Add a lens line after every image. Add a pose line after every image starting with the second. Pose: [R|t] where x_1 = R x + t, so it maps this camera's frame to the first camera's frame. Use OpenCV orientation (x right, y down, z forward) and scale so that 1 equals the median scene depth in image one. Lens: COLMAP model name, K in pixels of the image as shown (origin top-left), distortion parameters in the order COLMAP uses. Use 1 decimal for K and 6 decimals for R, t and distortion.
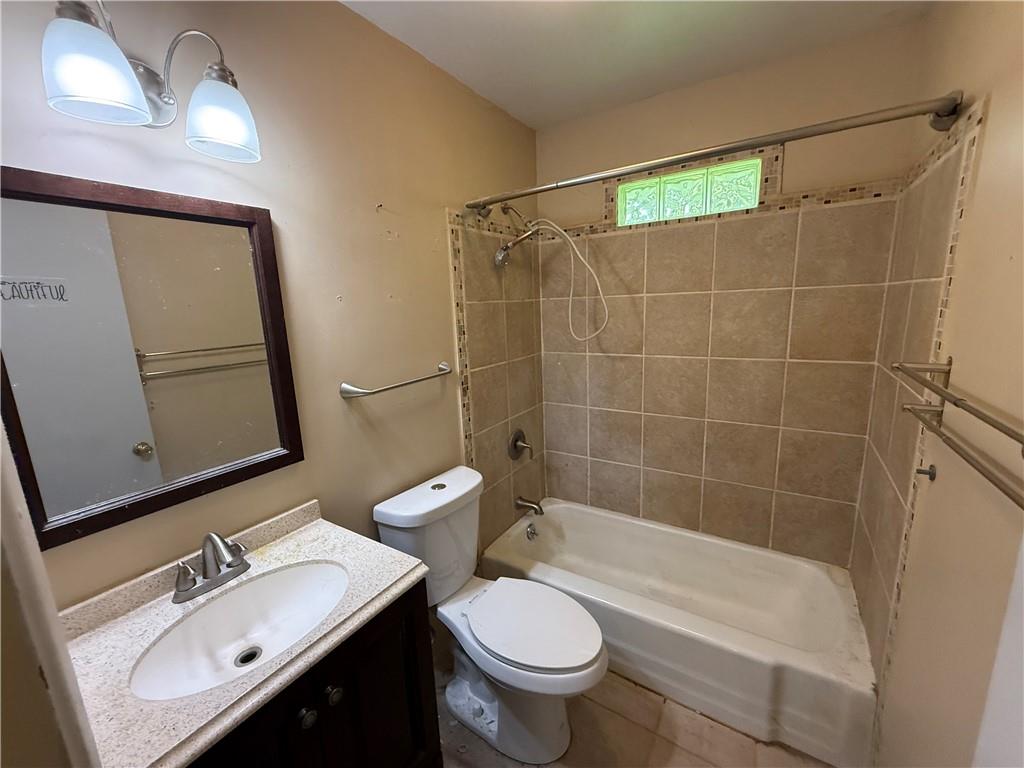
lens RADIAL K [[406.6, 0, 513.1], [0, 406.6, 386.9], [0, 0, 1]] dist [0.000911, 0.000193]
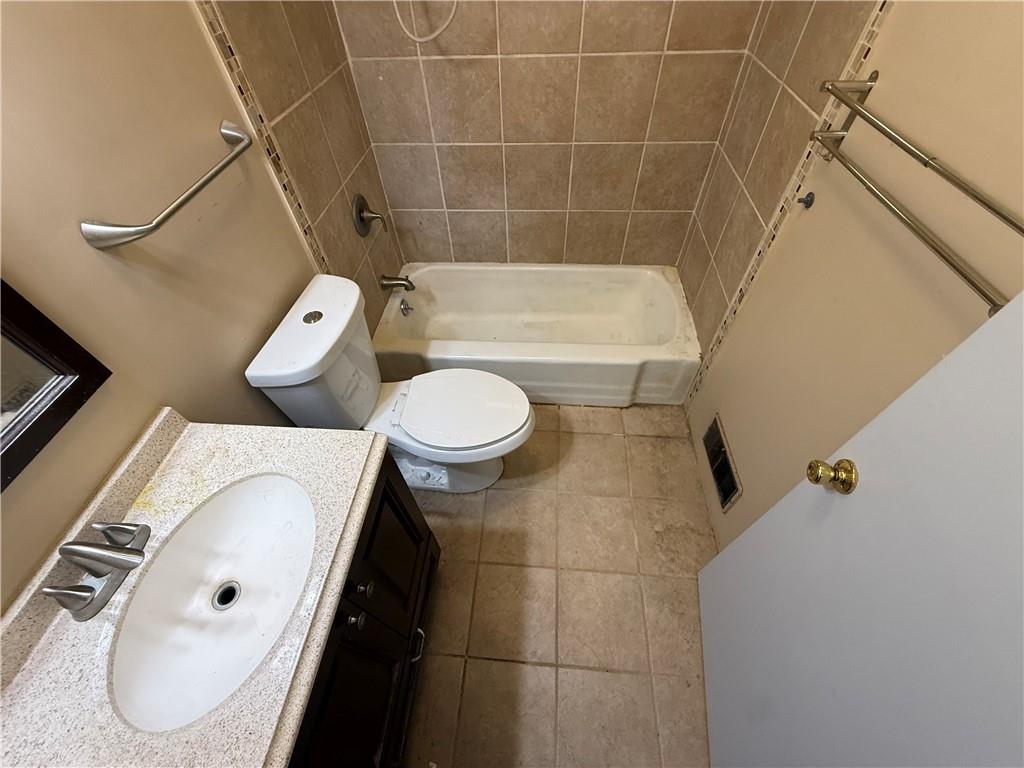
lens RADIAL K [[406.6, 0, 511.3], [0, 406.6, 382.6], [0, 0, 1]] dist [0.000911, 0.000193]
pose [[0.882252, -0.355416, 0.308726, -0.117200], [0.089622, 0.770582, 0.631008, -0.101318], [-0.462169, -0.529040, 0.711700, 0.181505]]
